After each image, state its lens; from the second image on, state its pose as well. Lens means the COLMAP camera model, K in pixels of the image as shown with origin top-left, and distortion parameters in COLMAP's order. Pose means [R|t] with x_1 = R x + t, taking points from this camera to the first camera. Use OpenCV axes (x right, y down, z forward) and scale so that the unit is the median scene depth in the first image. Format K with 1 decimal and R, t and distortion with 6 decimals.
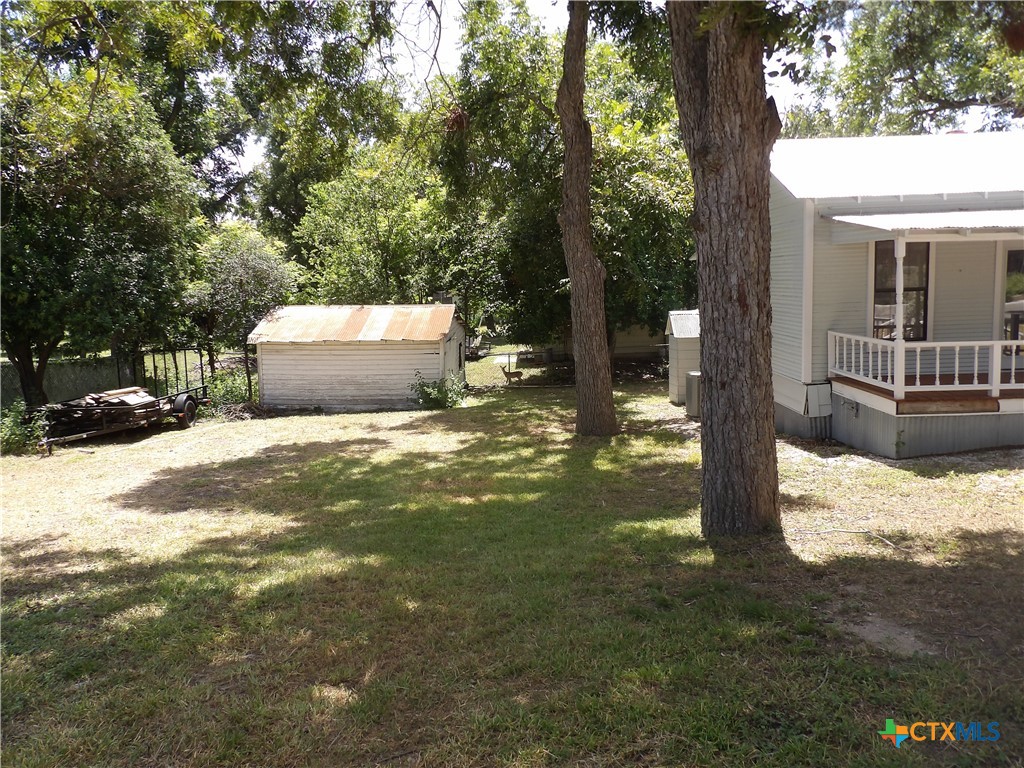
lens RADIAL K [[758.5, 0, 511.2], [0, 758.5, 384.9], [0, 0, 1]] dist [-0.014665, 0.045989]
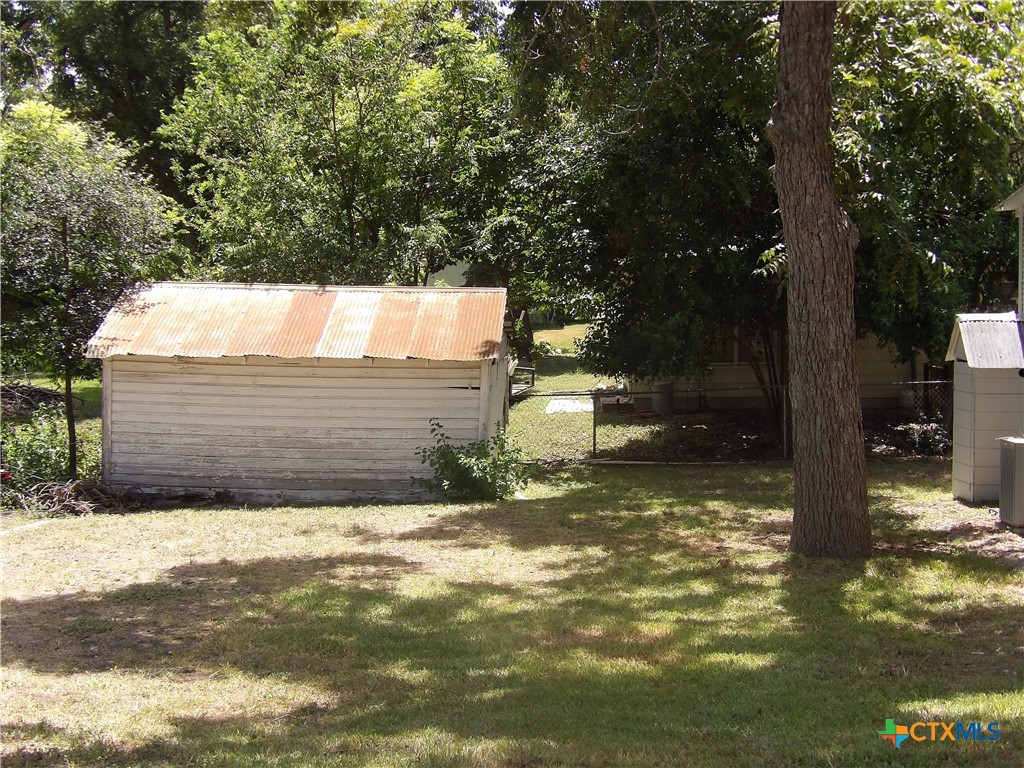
lens RADIAL K [[1765.9, 0, 512.3], [0, 1765.9, 383.7], [0, 0, 1]] dist [0.094058, 0.000000]
pose [[0.999499, 0.025319, 0.019010, -0.095671], [-0.024376, 0.998536, -0.048294, 0.010161], [-0.020205, 0.047806, 0.998652, -0.134746]]
